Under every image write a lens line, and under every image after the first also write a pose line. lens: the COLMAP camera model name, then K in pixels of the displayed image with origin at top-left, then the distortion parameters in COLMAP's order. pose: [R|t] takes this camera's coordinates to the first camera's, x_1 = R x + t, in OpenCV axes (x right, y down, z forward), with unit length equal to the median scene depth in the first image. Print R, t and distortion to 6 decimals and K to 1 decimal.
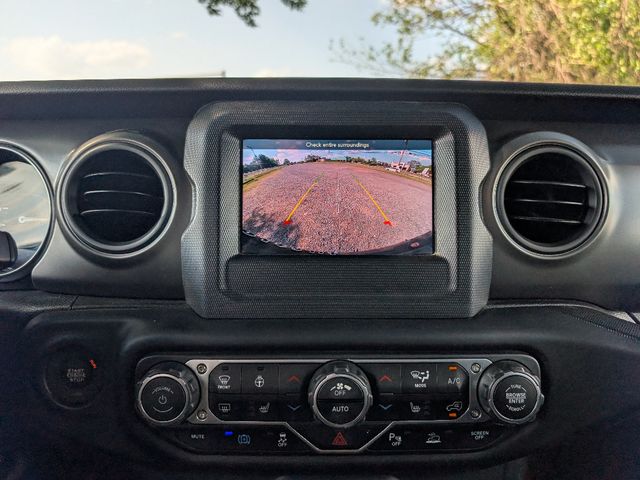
lens RADIAL K [[471.9, 0, 324.6], [0, 471.9, 240.2], [0, 0, 1]] dist [0.013552, -0.023119]
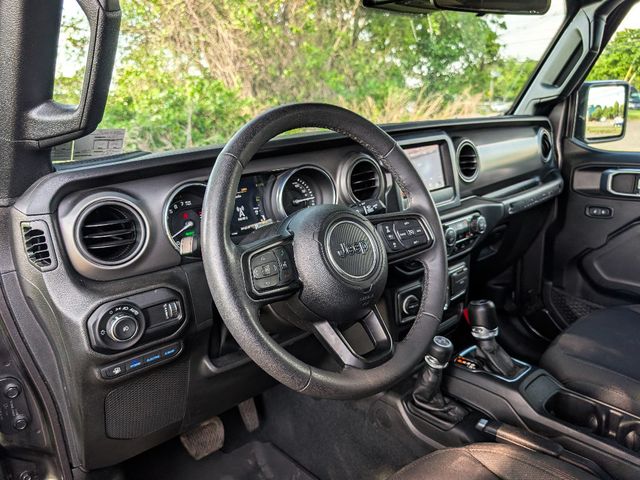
lens RADIAL K [[471.9, 0, 317.1], [0, 471.9, 236.3], [0, 0, 1]] dist [0.013552, -0.023119]
pose [[0.766934, -0.212418, 0.605550, -2.246915], [0.158629, 0.977096, 0.141847, -0.209656], [-0.621811, -0.012730, 0.783064, -0.767930]]
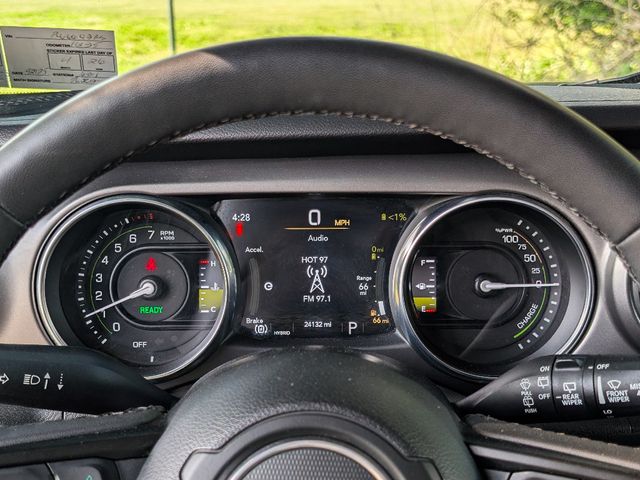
lens RADIAL K [[1013.0, 0, 316.7], [0, 1013.0, 235.6], [0, 0, 1]] dist [0.064990, 0.000000]
pose [[0.999825, -0.005152, -0.018007, -1.061293], [0.007477, 0.991281, 0.131553, -0.385247], [0.017172, -0.131665, 0.991146, -0.555956]]
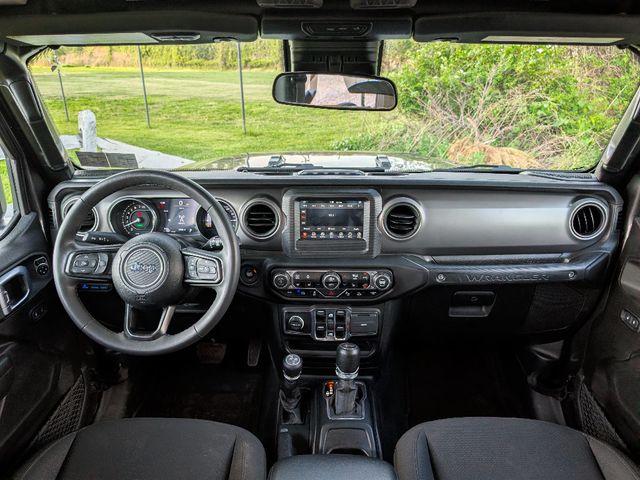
lens RADIAL K [[471.9, 0, 317.2], [0, 471.9, 234.2], [0, 0, 1]] dist [0.013552, -0.023119]
pose [[0.999358, 0.008231, -0.034866, 0.044207], [-0.001034, 0.979470, 0.201587, -0.656846], [0.035809, -0.201422, 0.978850, -2.158760]]
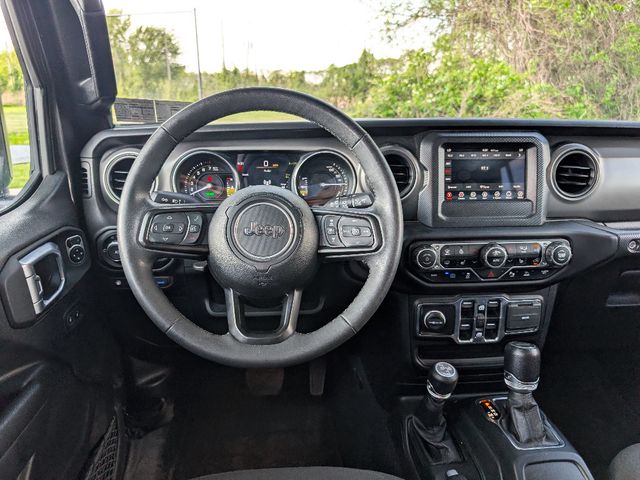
lens RADIAL K [[471.9, 0, 315.1], [0, 471.9, 235.6], [0, 0, 1]] dist [0.013552, -0.023119]
pose [[0.997185, -0.022168, 0.071623, -1.023695], [0.013350, 0.992523, 0.121322, -0.089892], [-0.073777, -0.120024, 0.990026, -1.310652]]
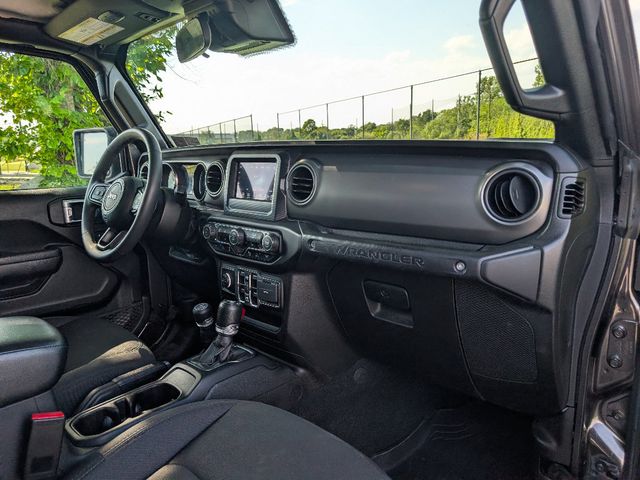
lens RADIAL K [[449.7, 0, 320.3], [0, 449.7, 238.1], [0, 0, 1]] dist [0.007389, 0.000608]
pose [[0.718073, 0.110024, -0.687216, 2.642909], [-0.091037, 0.993790, 0.063981, 0.057927], [0.689988, 0.016619, 0.723630, -0.949967]]
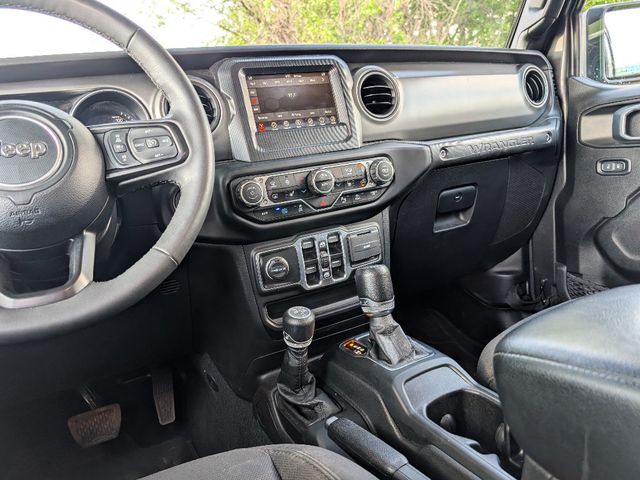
lens RADIAL K [[471.9, 0, 320.5], [0, 471.9, 243.9], [0, 0, 1]] dist [0.013552, -0.023119]
pose [[0.885115, -0.204542, 0.418012, -0.942816], [0.193777, 0.978647, 0.068562, 0.441611], [-0.423110, 0.020316, 0.905851, -1.021567]]
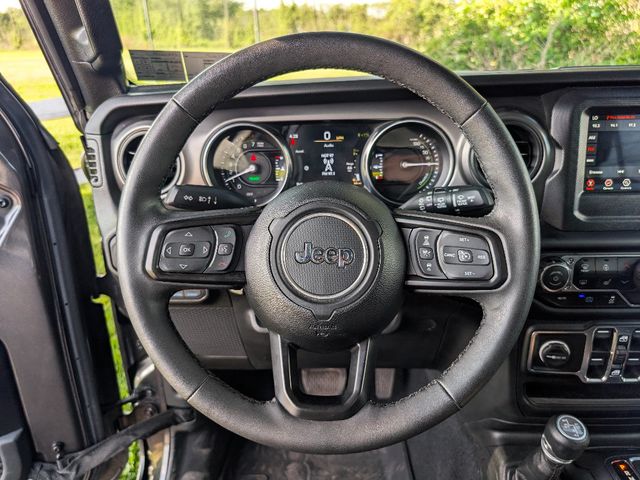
lens RADIAL K [[471.9, 0, 320.1], [0, 471.9, 235.1], [0, 0, 1]] dist [0.013552, -0.023119]
pose [[0.998950, -0.013049, -0.043920, -1.048500], [0.023046, 0.971597, 0.235516, -0.232247], [0.039600, -0.236281, 0.970878, -0.649041]]
